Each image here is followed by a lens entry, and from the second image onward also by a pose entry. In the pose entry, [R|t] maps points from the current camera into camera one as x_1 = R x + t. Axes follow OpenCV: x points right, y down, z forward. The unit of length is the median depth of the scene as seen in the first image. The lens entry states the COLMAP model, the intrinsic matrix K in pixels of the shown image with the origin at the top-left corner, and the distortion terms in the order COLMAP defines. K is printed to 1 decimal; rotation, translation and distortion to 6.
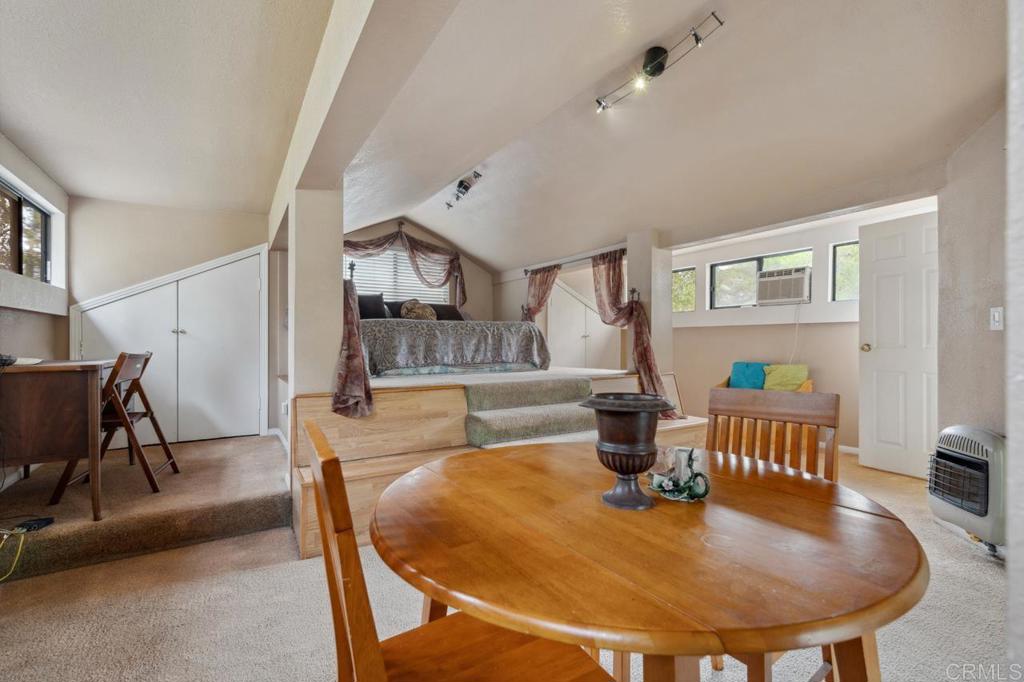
lens RADIAL K [[455.9, 0, 512.0], [0, 455.9, 341.0], [0, 0, 1]] dist [-0.013094, -0.000071]
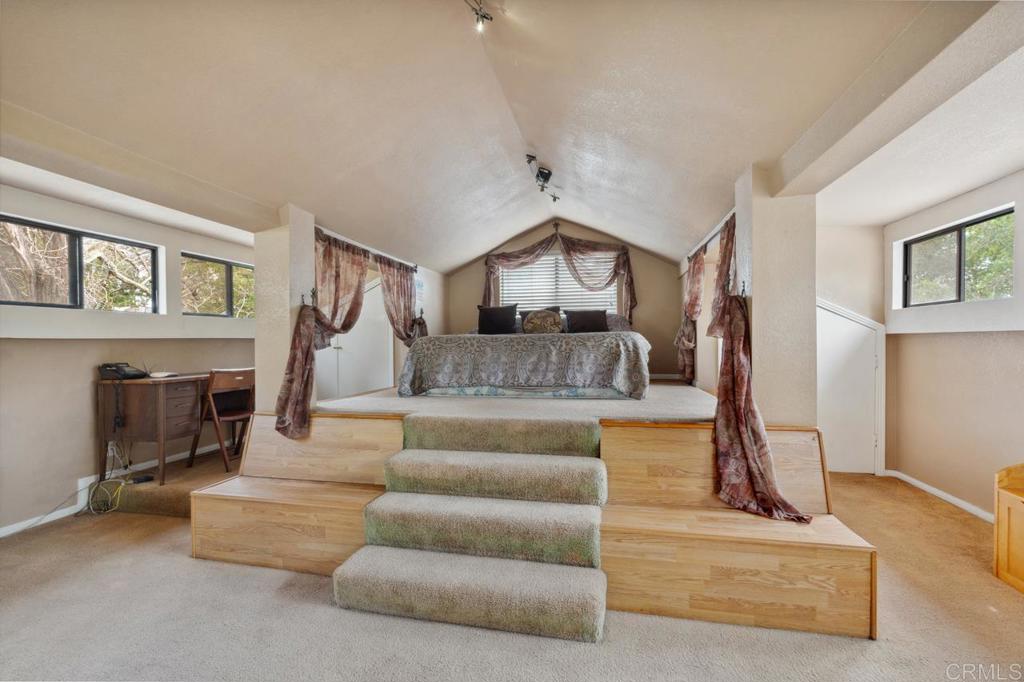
lens RADIAL K [[455.9, 0, 512.0], [0, 455.9, 341.0], [0, 0, 1]] dist [-0.013094, -0.000071]
pose [[0.714066, -0.004506, -0.700063, 0.470751], [0.007815, 0.999968, 0.001535, -0.033712], [0.700034, -0.006567, 0.714079, 0.380669]]
